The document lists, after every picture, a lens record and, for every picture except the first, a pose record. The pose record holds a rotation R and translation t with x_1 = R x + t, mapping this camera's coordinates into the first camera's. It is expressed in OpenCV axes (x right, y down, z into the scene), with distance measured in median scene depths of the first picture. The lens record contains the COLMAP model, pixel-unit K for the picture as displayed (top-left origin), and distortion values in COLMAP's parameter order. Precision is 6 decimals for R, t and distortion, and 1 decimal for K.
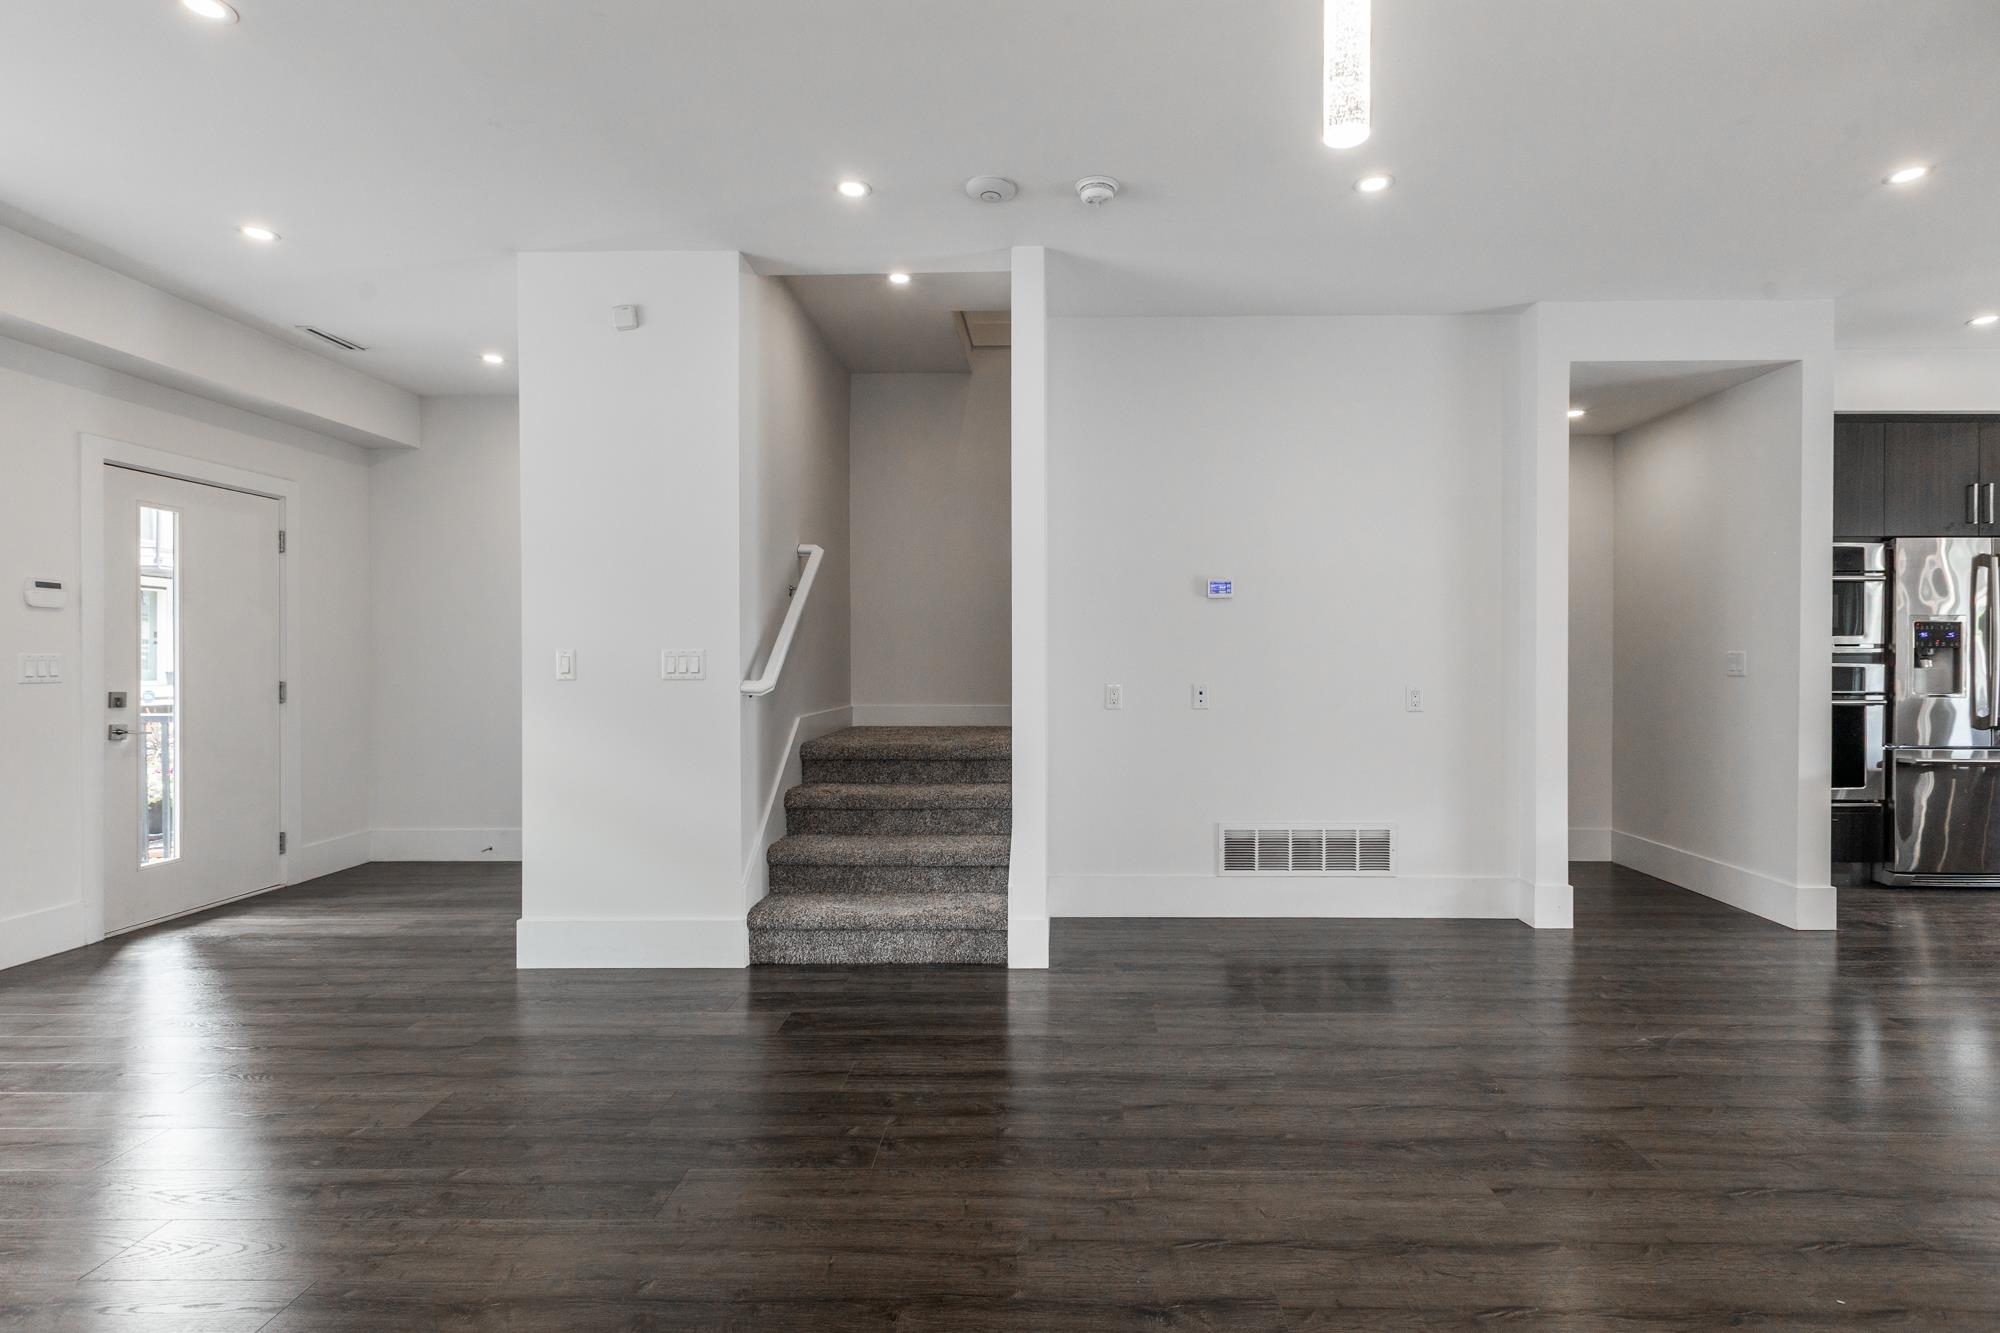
lens RADIAL K [[914.2, 0, 1052.4], [0, 914.2, 674.8], [0, 0, 1]] dist [-0.005226, 0.003657]
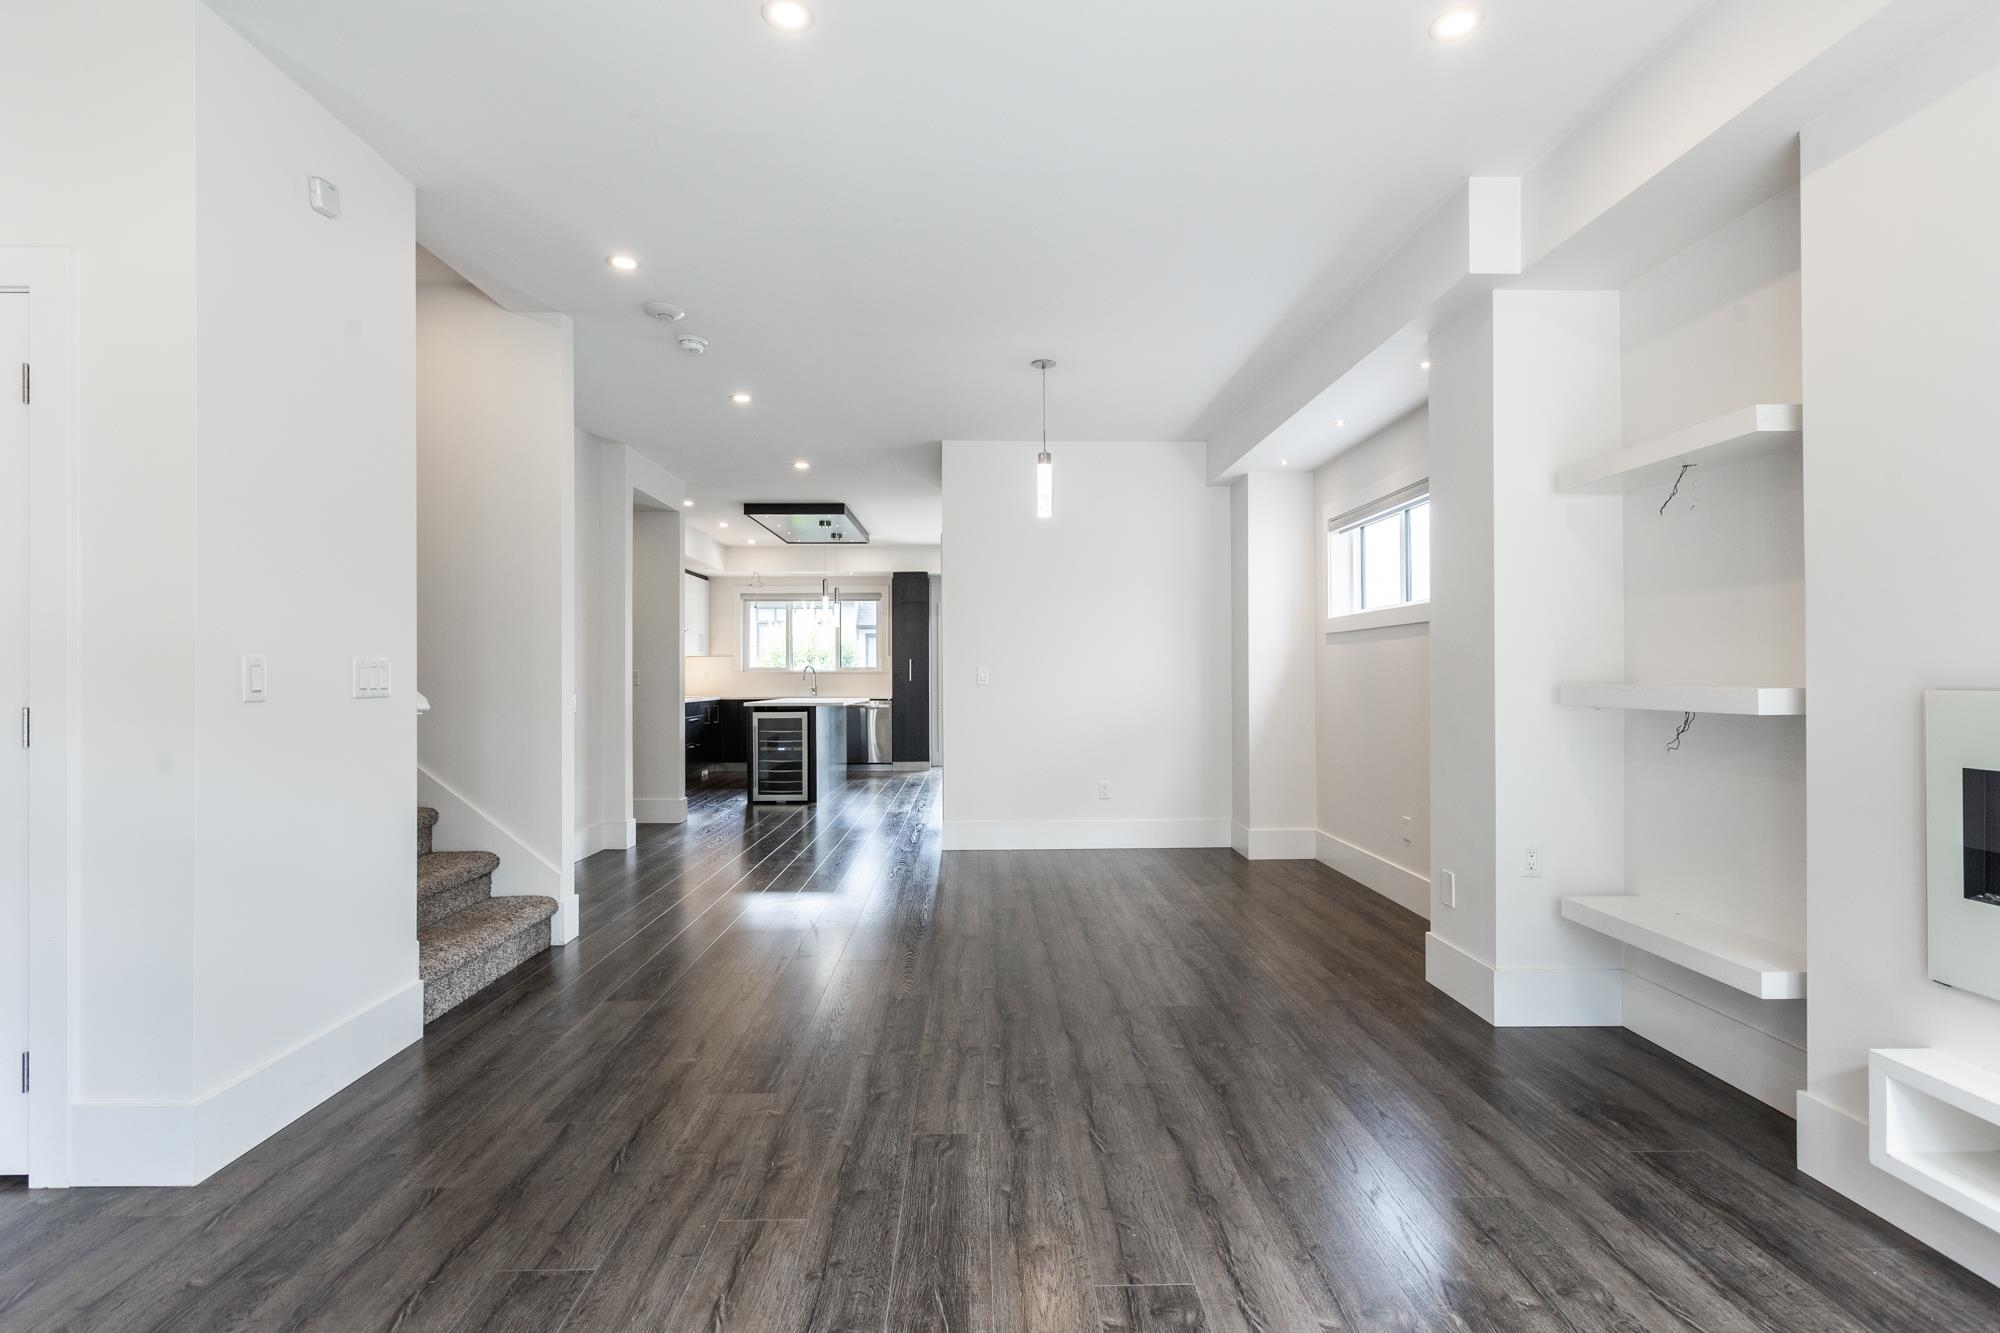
lens RADIAL K [[914.2, 0, 996.6], [0, 914.2, 671.7], [0, 0, 1]] dist [-0.005226, 0.003657]
pose [[-0.026492, 0.007823, 0.999618, -1.104536], [0.008151, 0.999938, -0.007609, -0.005222], [-0.999616, 0.007947, -0.026554, 0.450927]]
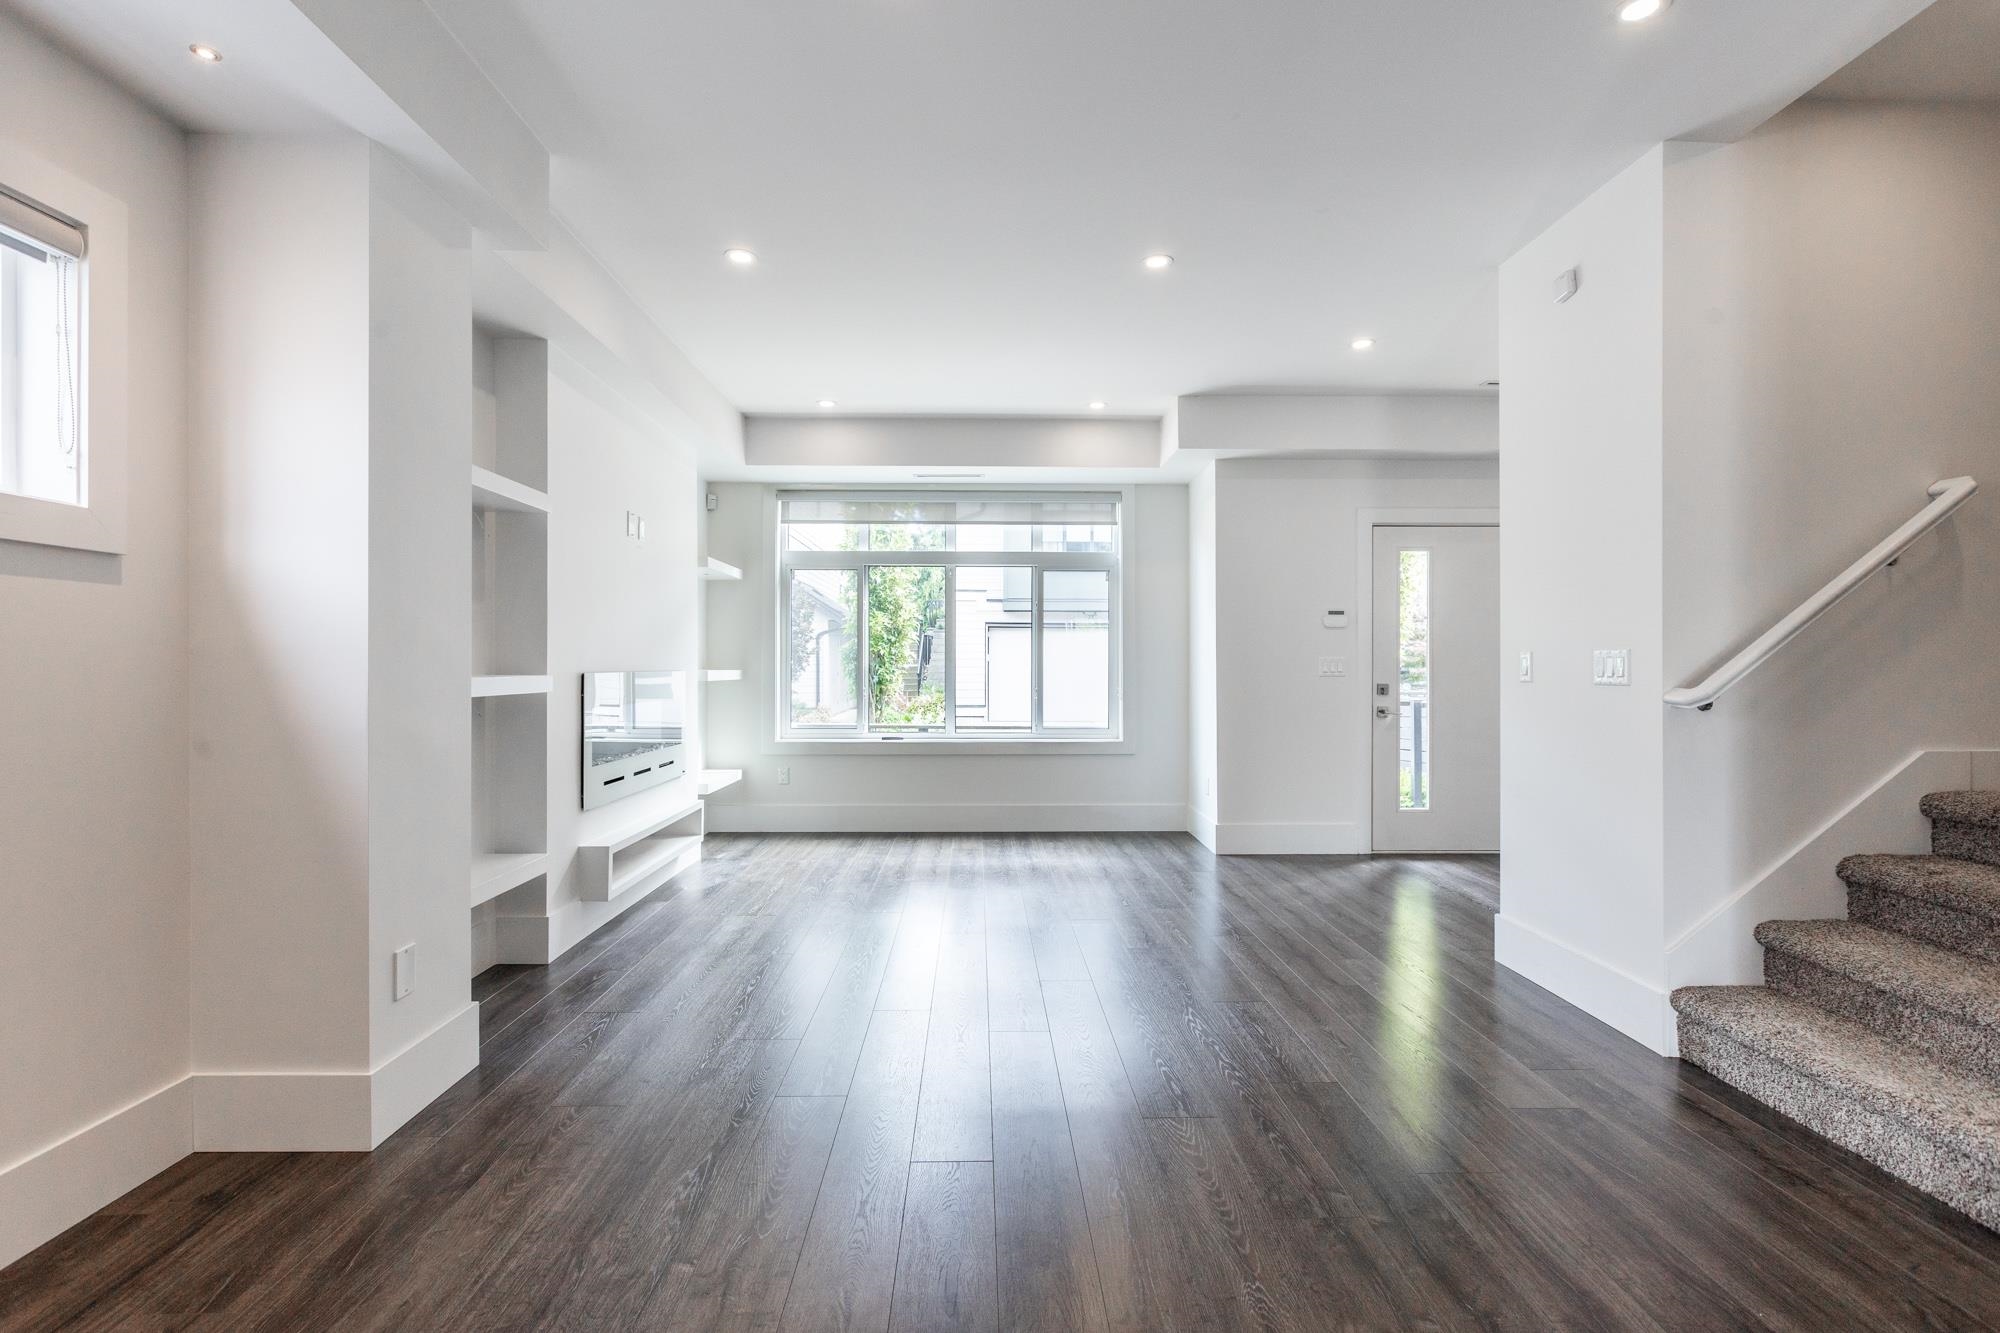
lens RADIAL K [[914.2, 0, 1007.5], [0, 914.2, 666.6], [0, 0, 1]] dist [-0.005226, 0.003657]
pose [[0.034556, 0.007126, -0.999377, 0.390525], [-0.007153, 0.999951, 0.006883, -0.013204], [0.999377, 0.006911, 0.034605, 0.378623]]
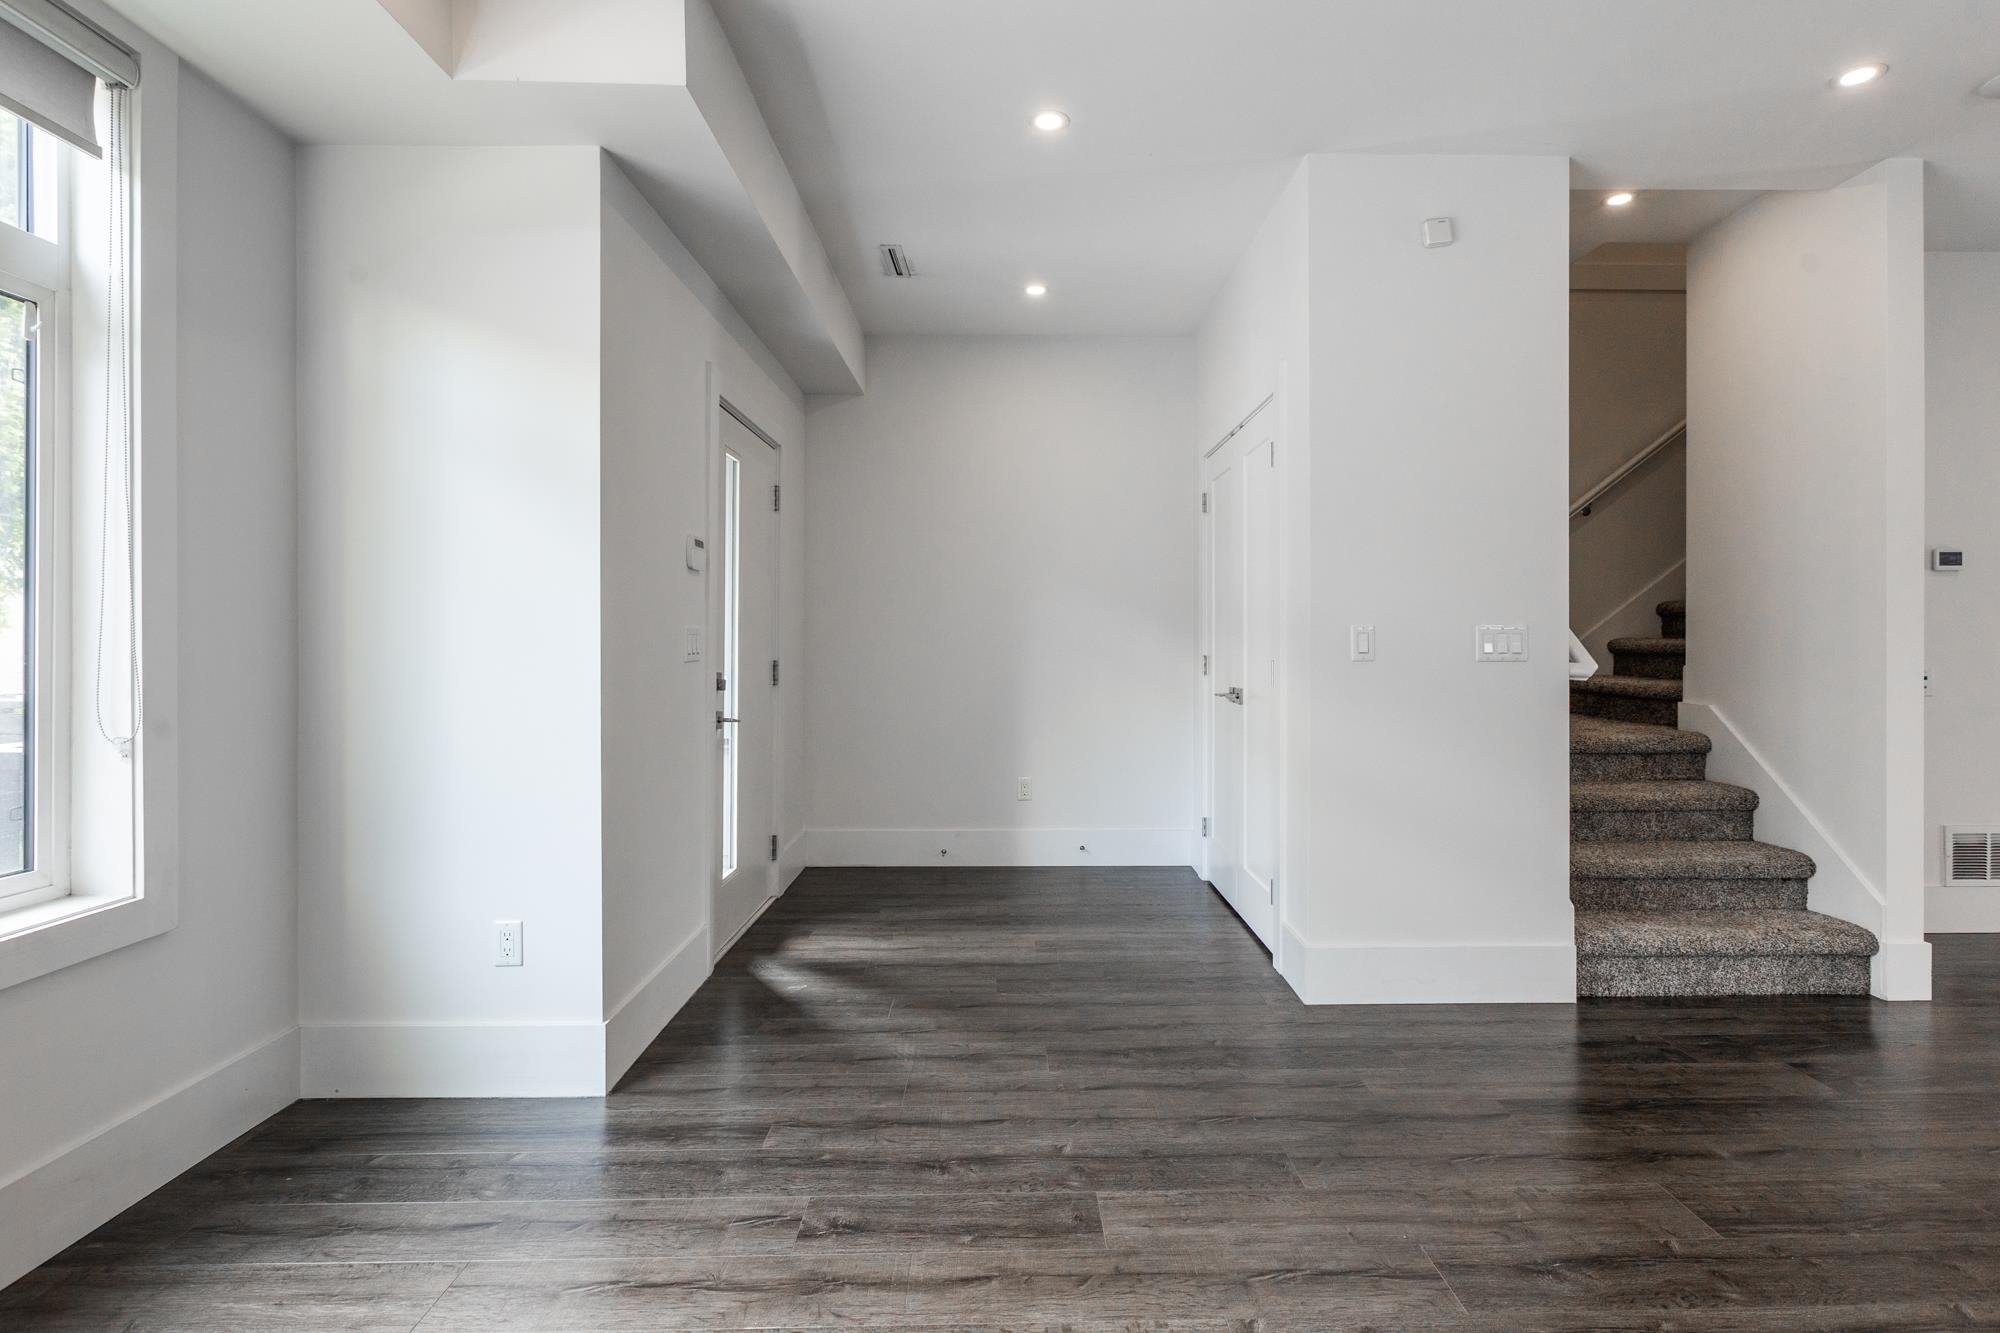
lens RADIAL K [[975.4, 0, 1050.5], [0, 975.4, 630.2], [0, 0, 1]] dist [0.000664, -0.004494]
pose [[0.999693, 0.003701, 0.024490, -0.782341], [-0.003152, 0.999744, -0.022423, -0.000101], [-0.024567, 0.022339, 0.999449, 0.100812]]
